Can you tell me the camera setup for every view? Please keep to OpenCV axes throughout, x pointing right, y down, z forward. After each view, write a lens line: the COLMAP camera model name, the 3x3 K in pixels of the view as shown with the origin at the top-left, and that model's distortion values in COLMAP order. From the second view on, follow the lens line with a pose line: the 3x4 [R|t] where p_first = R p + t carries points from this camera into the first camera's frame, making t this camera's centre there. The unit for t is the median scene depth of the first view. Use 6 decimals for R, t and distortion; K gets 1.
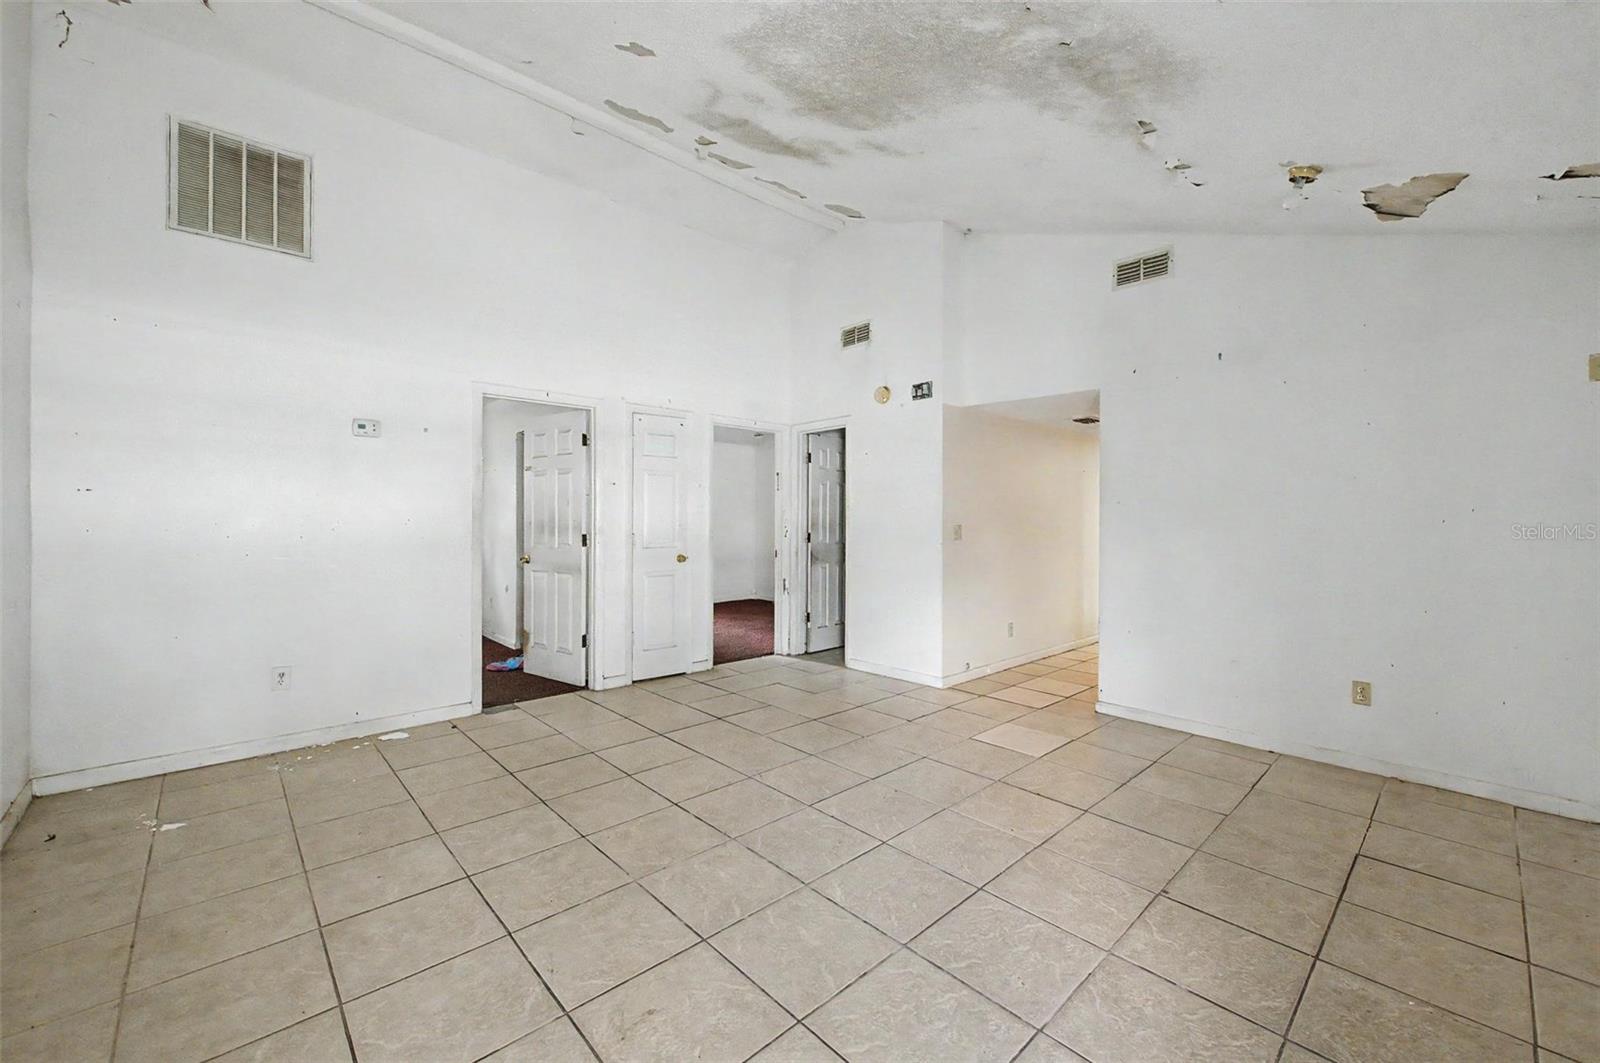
lens RADIAL K [[637.2, 0, 800.6], [0, 637.2, 523.0], [0, 0, 1]] dist [0.003726, -0.000525]
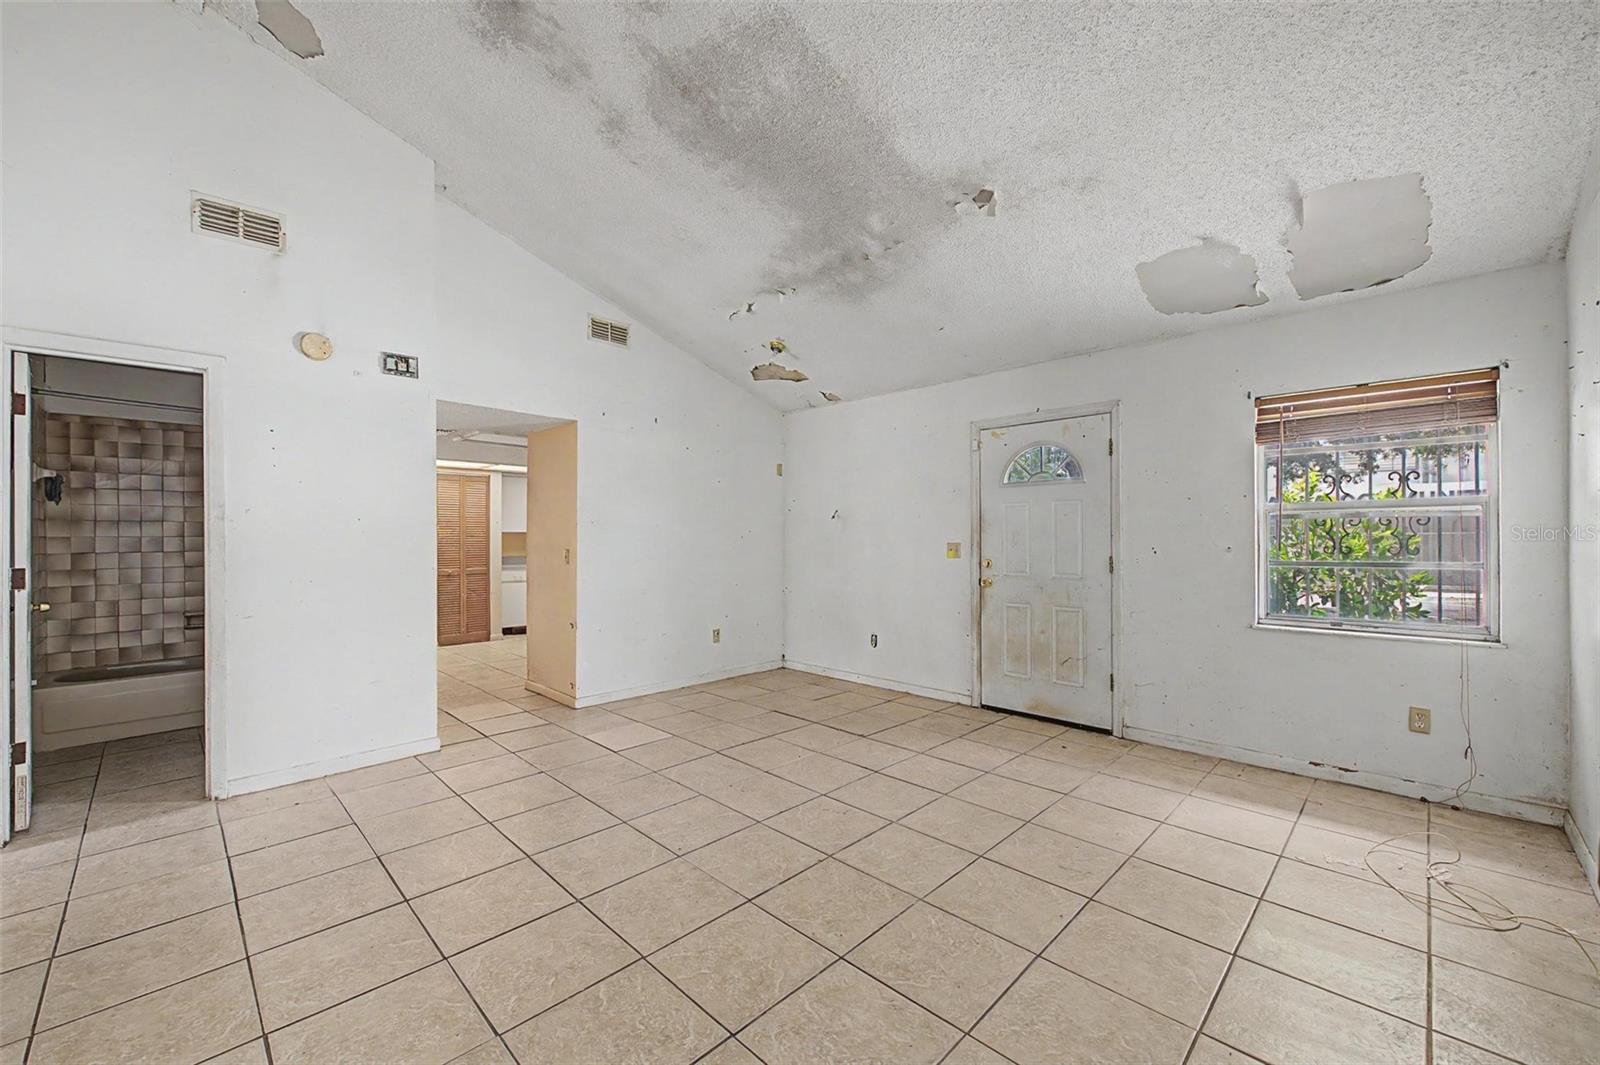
lens RADIAL K [[637.2, 0, 798.1], [0, 637.2, 535.2], [0, 0, 1]] dist [0.003726, -0.000525]
pose [[-0.044622, -0.002585, 0.999001, -0.699096], [0.005586, 0.999980, 0.002837, -0.009119], [-0.998988, 0.005707, -0.044607, 0.688896]]
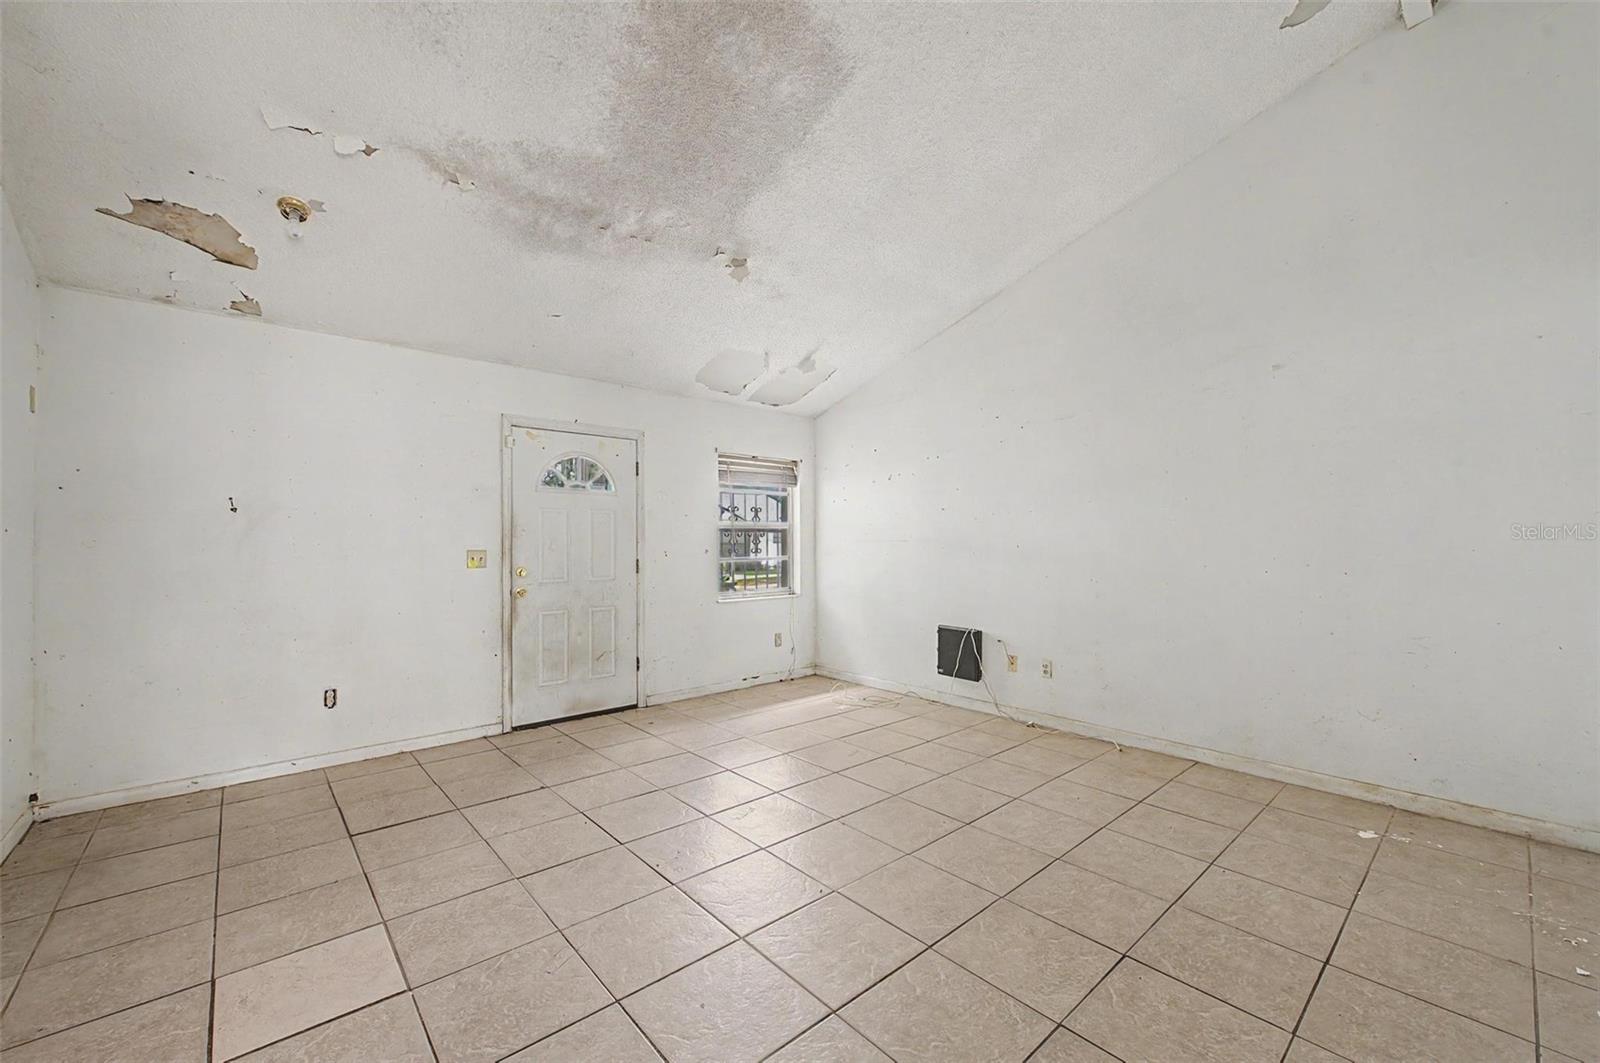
lens RADIAL K [[637.2, 0, 799.6], [0, 637.2, 536.6], [0, 0, 1]] dist [0.003726, -0.000525]
pose [[-0.999865, -0.004039, 0.015949, -0.036350], [-0.004113, 0.999981, -0.004576, -0.008975], [-0.015930, -0.004641, -0.999862, 1.364775]]
